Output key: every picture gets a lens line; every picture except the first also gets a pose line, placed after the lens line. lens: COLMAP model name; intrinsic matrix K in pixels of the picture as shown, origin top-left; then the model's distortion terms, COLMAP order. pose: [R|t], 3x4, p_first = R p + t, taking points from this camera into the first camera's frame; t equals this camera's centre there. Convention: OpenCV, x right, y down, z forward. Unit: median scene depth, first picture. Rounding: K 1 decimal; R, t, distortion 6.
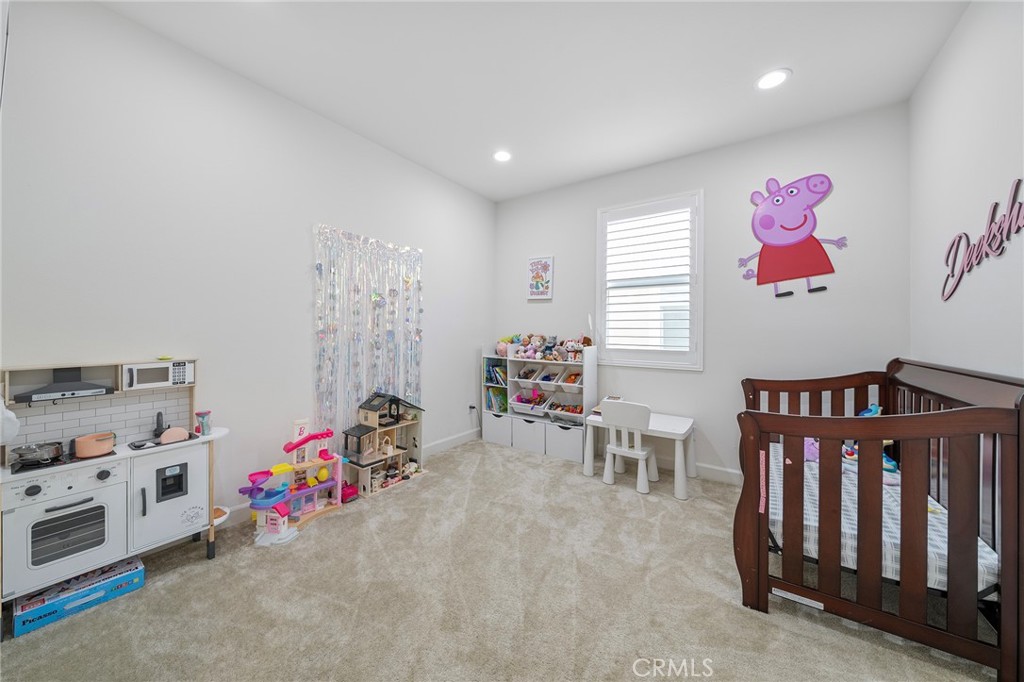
lens RADIAL K [[347.6, 0, 508.4], [0, 347.6, 334.6], [0, 0, 1]] dist [-0.002497, -0.000077]
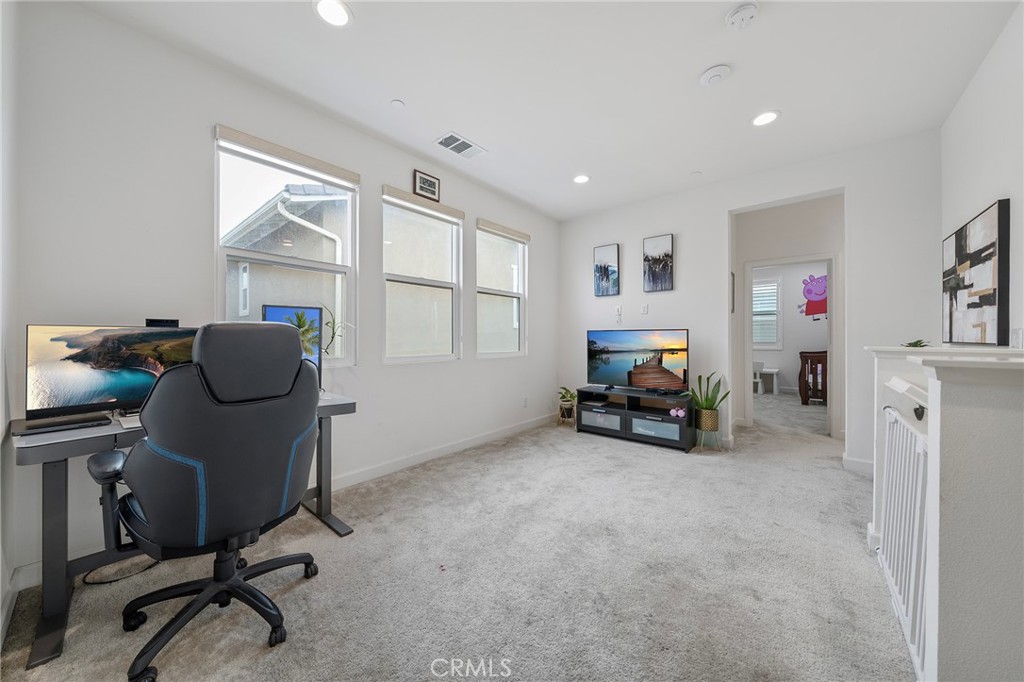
lens RADIAL K [[347.6, 0, 515.8], [0, 347.6, 346.8], [0, 0, 1]] dist [-0.002497, -0.000077]
pose [[0.996973, -0.013788, -0.076519, -1.270719], [0.015136, 0.999740, 0.017063, 0.011861], [0.076264, -0.018170, 0.996922, -1.787726]]
